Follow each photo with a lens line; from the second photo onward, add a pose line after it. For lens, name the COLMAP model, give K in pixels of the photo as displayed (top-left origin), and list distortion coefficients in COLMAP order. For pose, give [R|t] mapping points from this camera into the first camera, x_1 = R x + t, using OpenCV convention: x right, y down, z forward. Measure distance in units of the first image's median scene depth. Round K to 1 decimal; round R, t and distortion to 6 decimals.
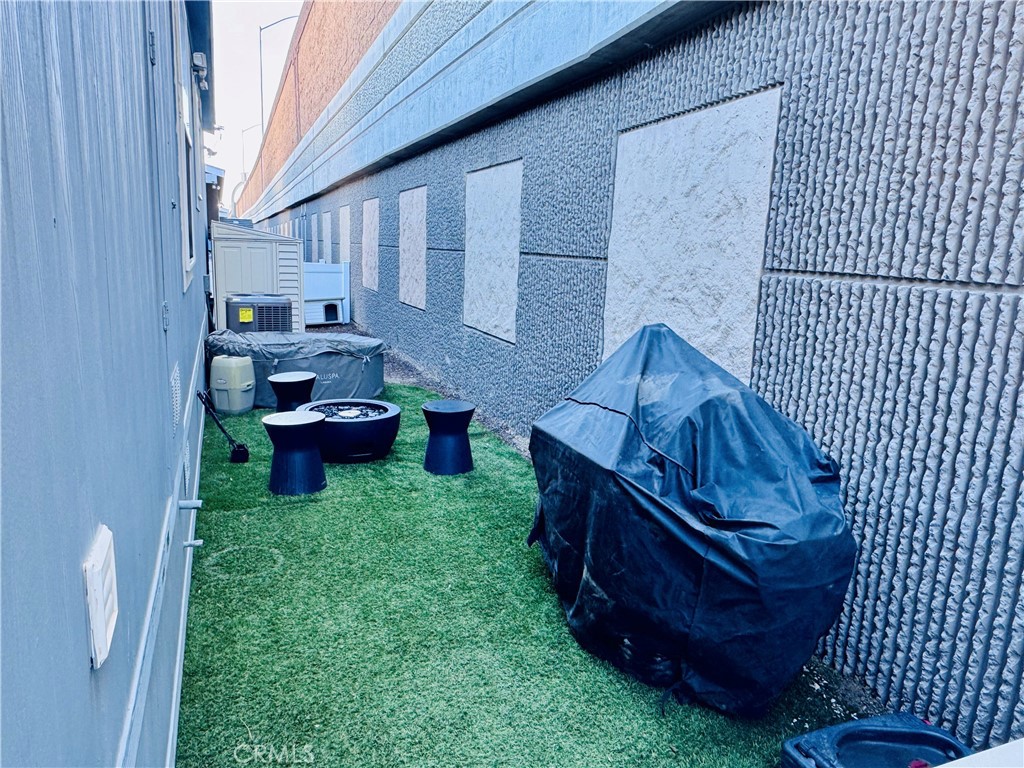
lens RADIAL K [[711.6, 0, 513.2], [0, 711.6, 384.1], [0, 0, 1]] dist [-0.001314, -0.001850]
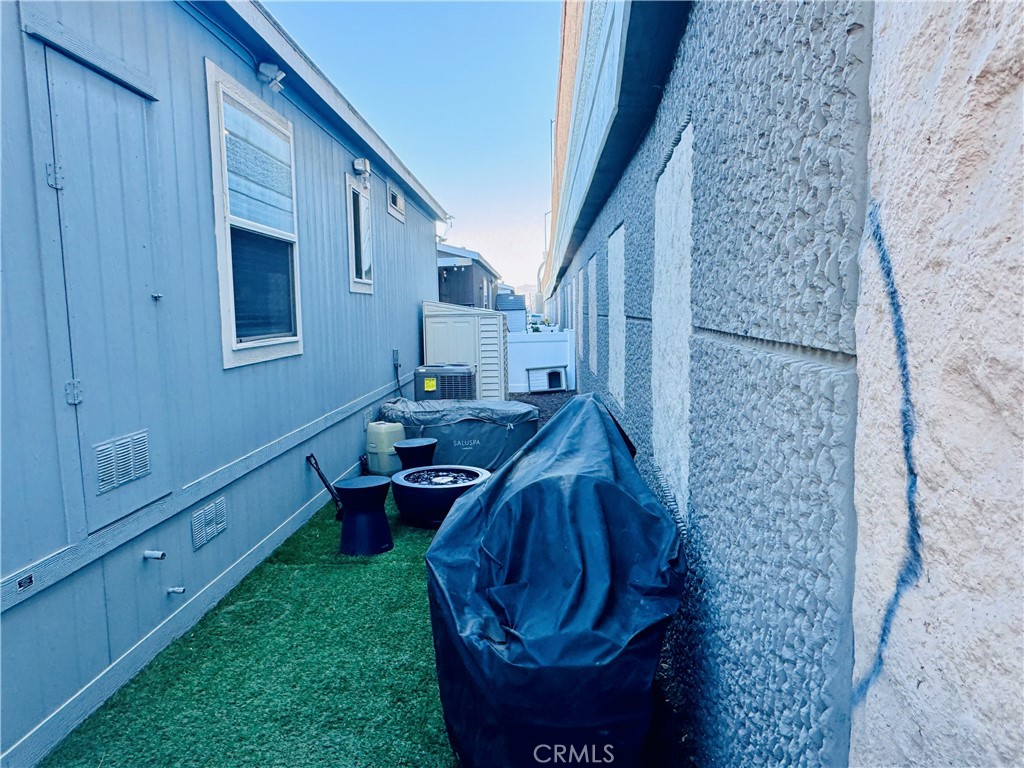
lens RADIAL K [[711.6, 0, 513.1], [0, 711.6, 388.0], [0, 0, 1]] dist [-0.001314, -0.001850]
pose [[0.914474, -0.009697, -0.404527, 0.220811], [-0.025116, 0.996425, -0.080663, -0.008227], [0.403863, 0.083925, 0.910962, 0.072579]]
